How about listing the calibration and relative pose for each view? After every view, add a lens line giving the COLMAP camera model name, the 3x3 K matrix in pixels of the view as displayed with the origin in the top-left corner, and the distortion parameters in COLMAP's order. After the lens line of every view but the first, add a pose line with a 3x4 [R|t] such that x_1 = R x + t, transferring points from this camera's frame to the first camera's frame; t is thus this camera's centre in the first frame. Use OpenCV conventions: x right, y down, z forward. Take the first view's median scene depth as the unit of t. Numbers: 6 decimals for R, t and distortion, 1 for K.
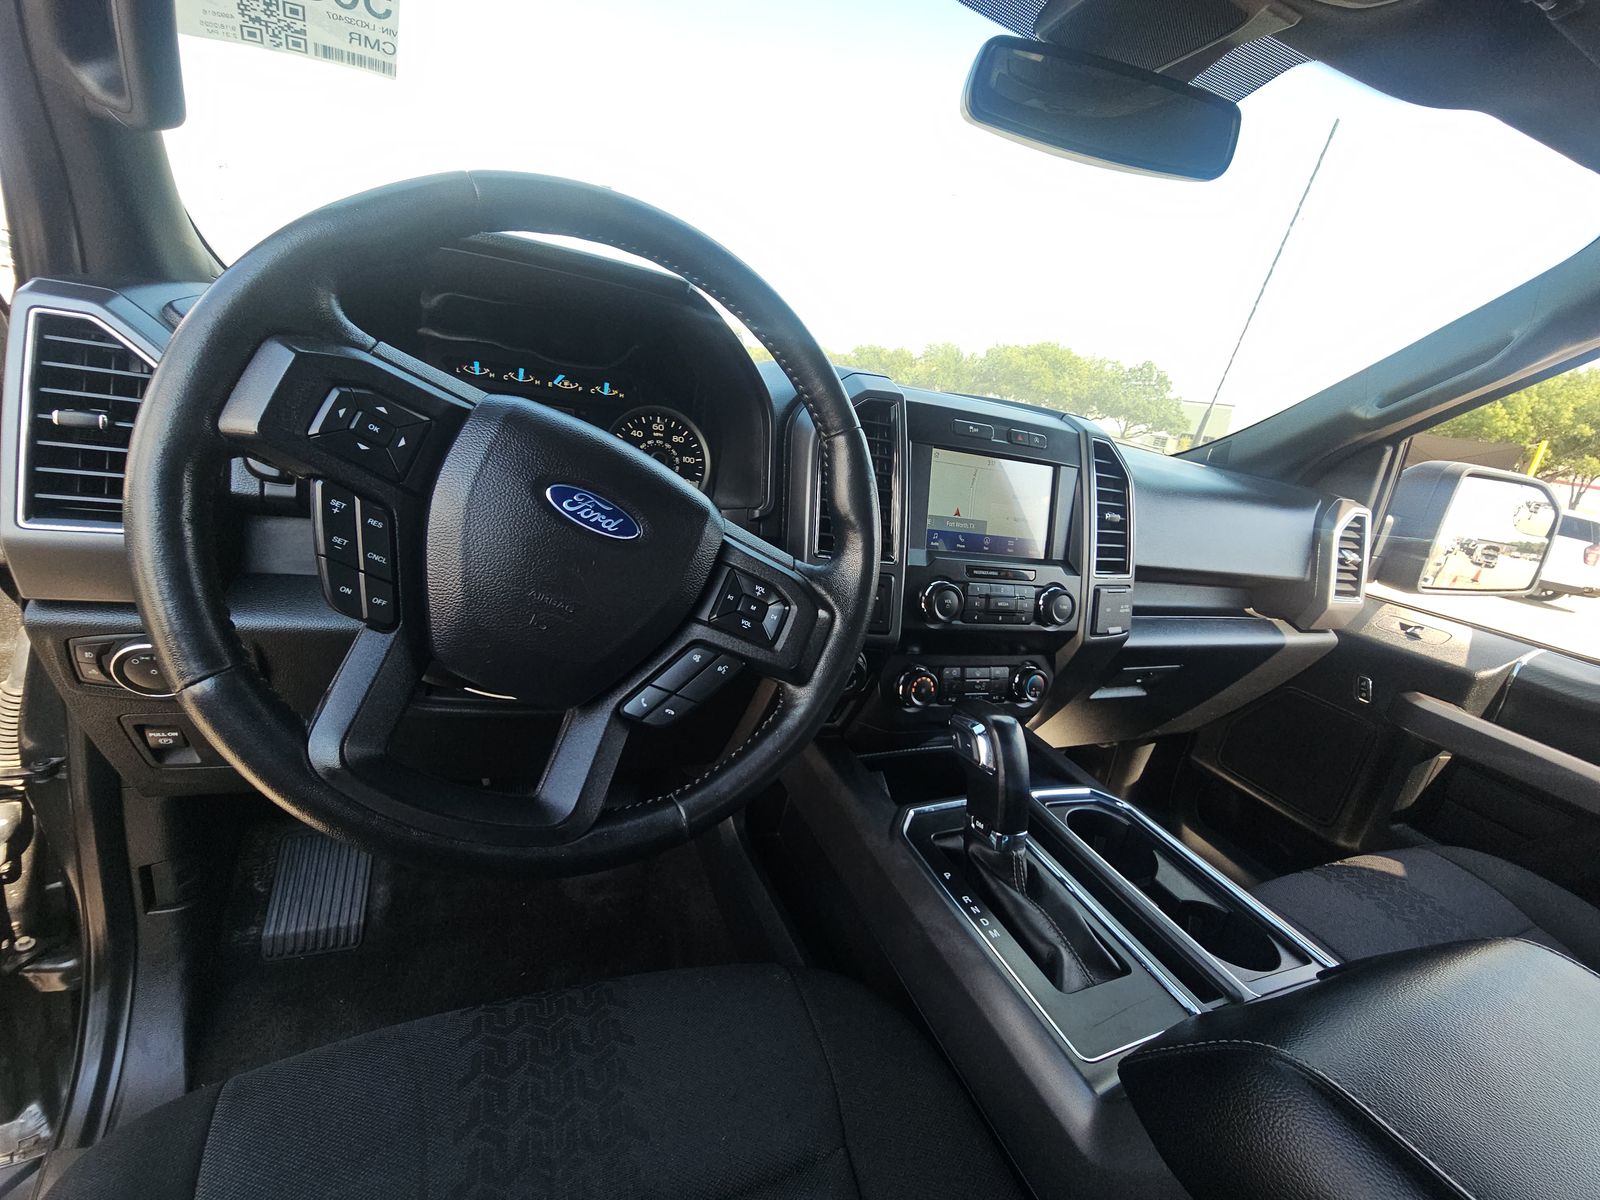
lens RADIAL K [[643.0, 0, 782.3], [0, 643.0, 581.2], [0, 0, 1]] dist [0.021016, -0.017082]
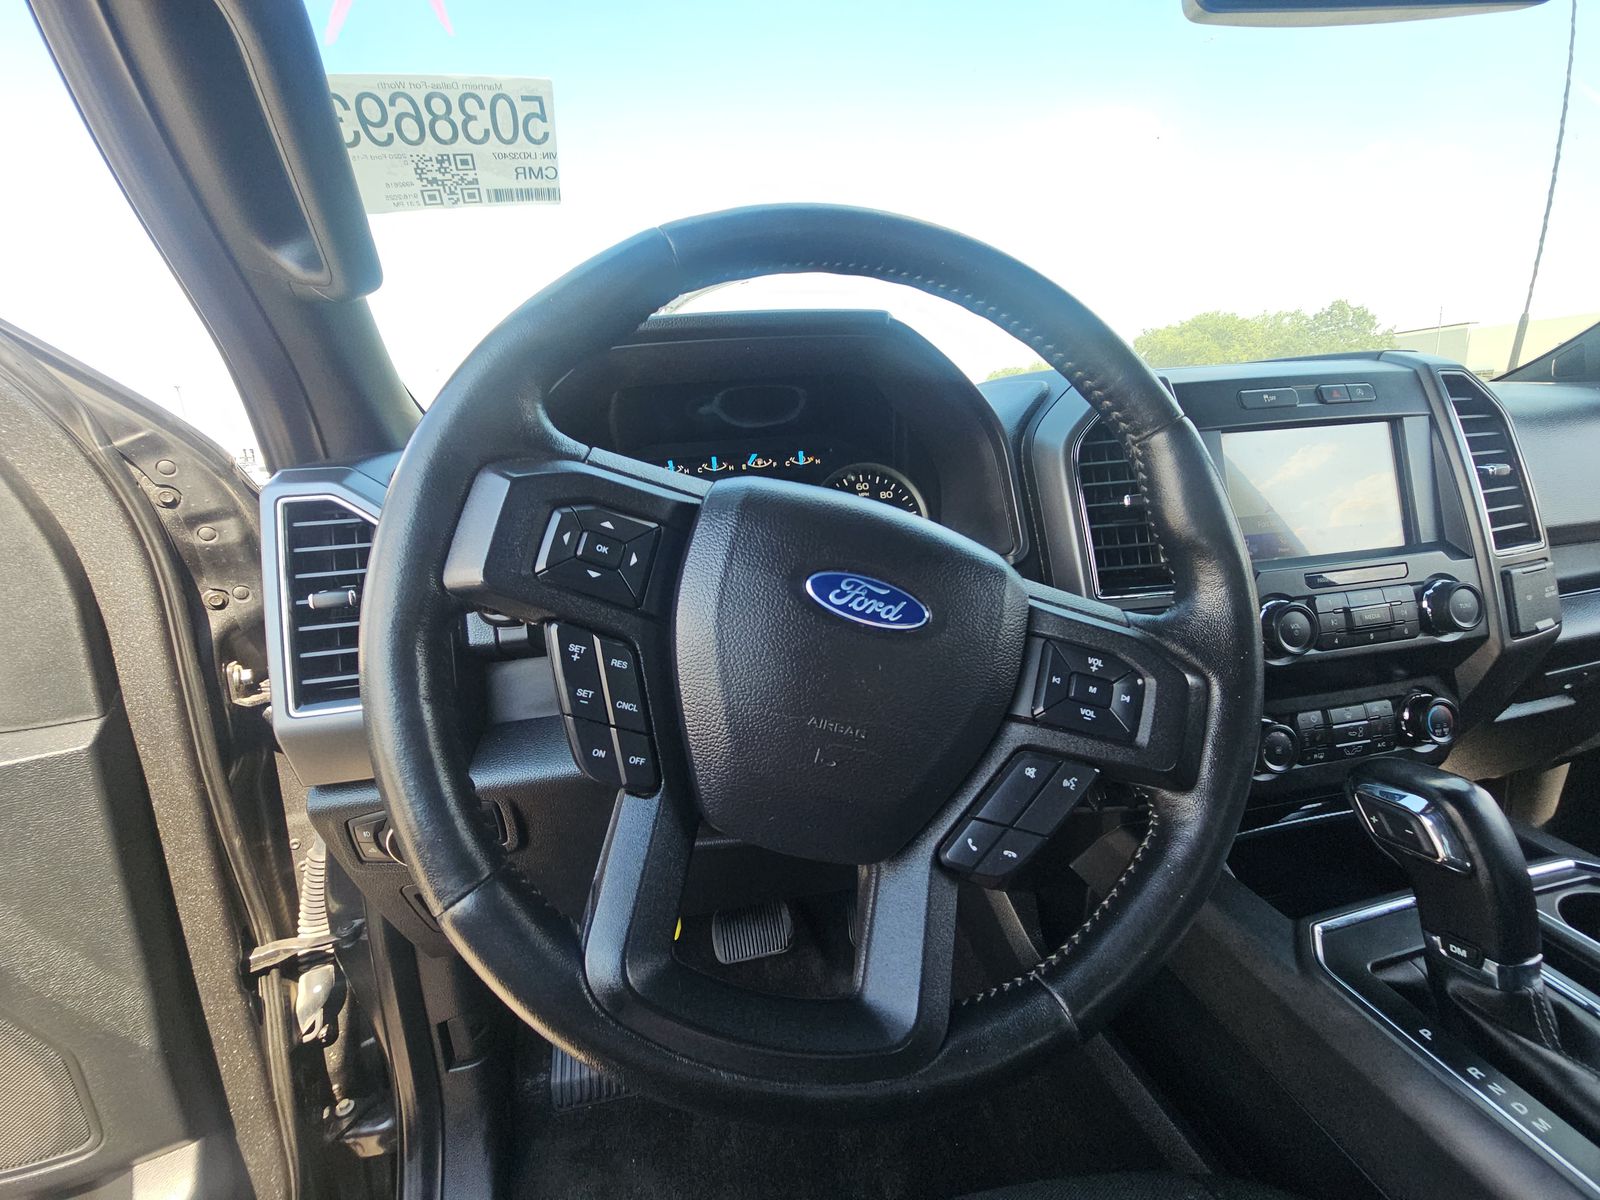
lens RADIAL K [[653.0, 0, 793.0], [0, 653.0, 585.3], [0, 0, 1]] dist [-0.003530, -0.000014]
pose [[0.952404, -0.183900, -0.243121, -0.144707], [0.163493, 0.981280, -0.101784, -0.047066], [0.257288, 0.057191, 0.964641, 0.185160]]
